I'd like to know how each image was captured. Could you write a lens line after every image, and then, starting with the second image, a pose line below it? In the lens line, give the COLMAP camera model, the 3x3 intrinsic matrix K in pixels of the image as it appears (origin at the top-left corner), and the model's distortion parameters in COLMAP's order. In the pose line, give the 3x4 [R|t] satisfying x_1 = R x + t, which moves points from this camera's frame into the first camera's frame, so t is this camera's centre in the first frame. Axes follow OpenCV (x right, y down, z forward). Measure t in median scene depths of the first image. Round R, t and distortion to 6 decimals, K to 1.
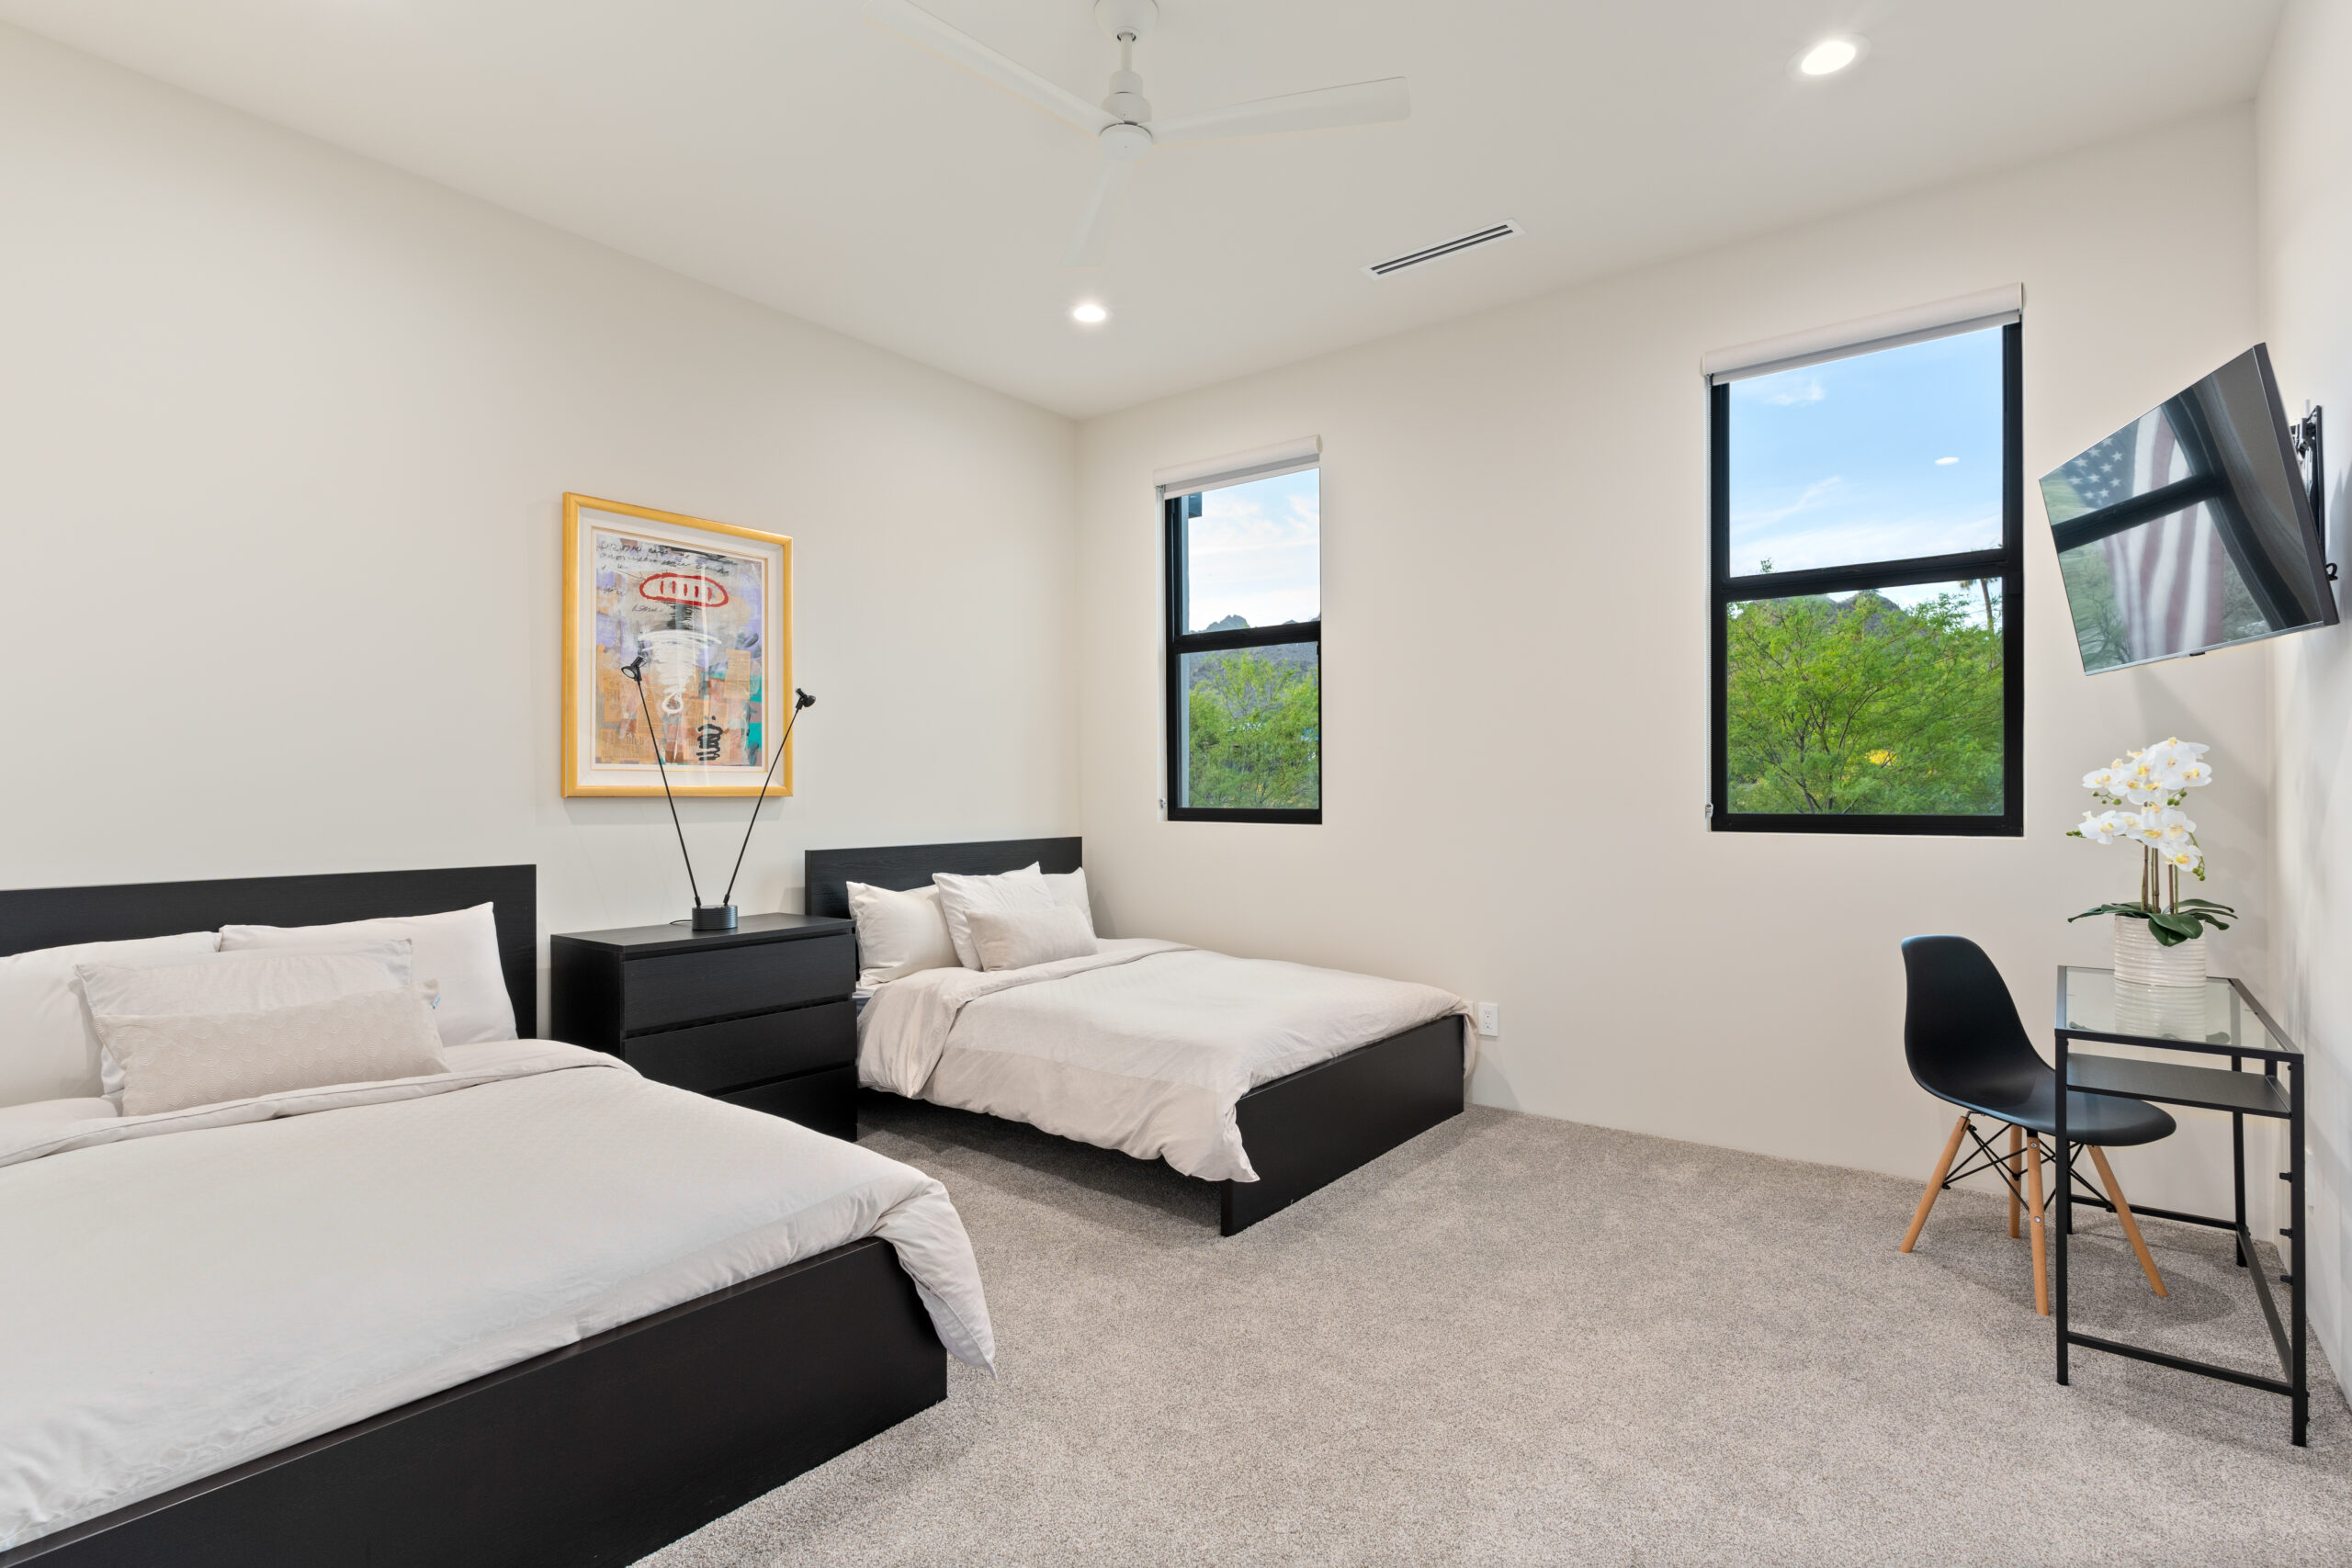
lens RADIAL K [[1124.6, 0, 1176.0], [0, 1124.6, 784.0], [0, 0, 1]] dist [-0.003145, 0.000309]
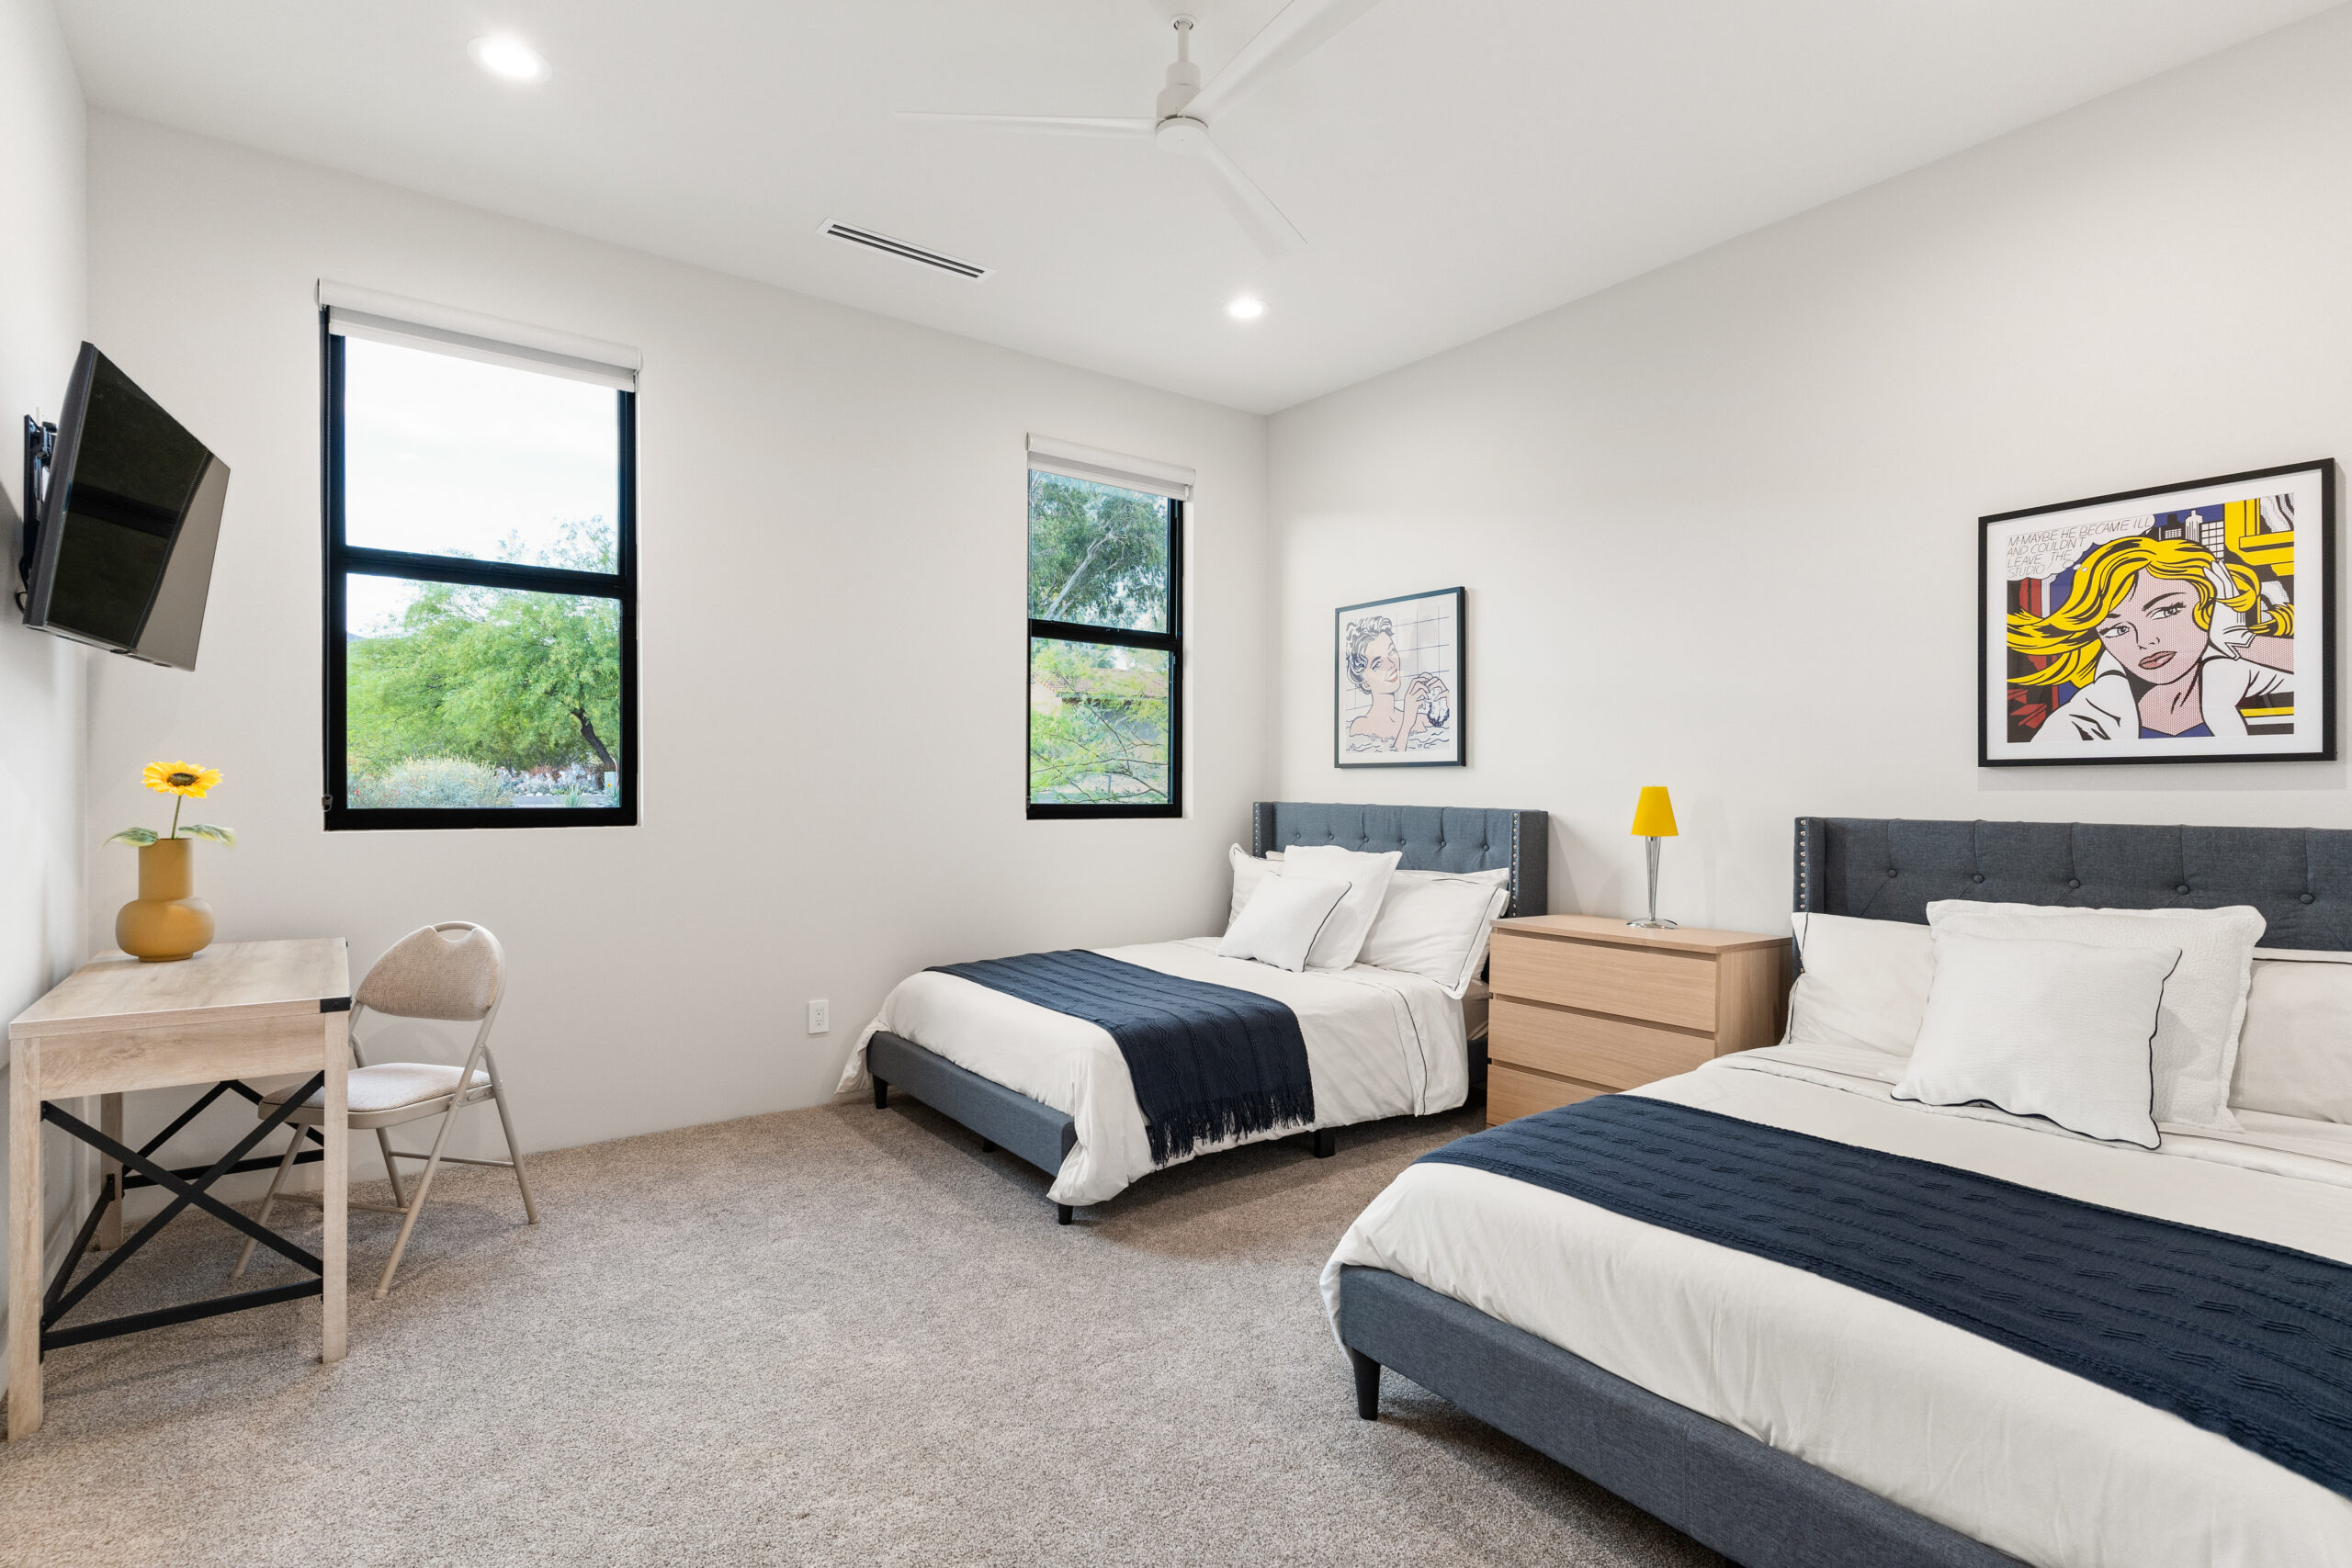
lens RADIAL K [[1124.6, 0, 1176.0], [0, 1124.6, 784.0], [0, 0, 1]] dist [-0.003145, 0.000309]
pose [[0.260139, 0.005425, 0.965556, -0.648294], [-0.008207, 0.999961, -0.003407, 0.004543], [-0.965536, -0.007038, 0.260174, 0.484103]]
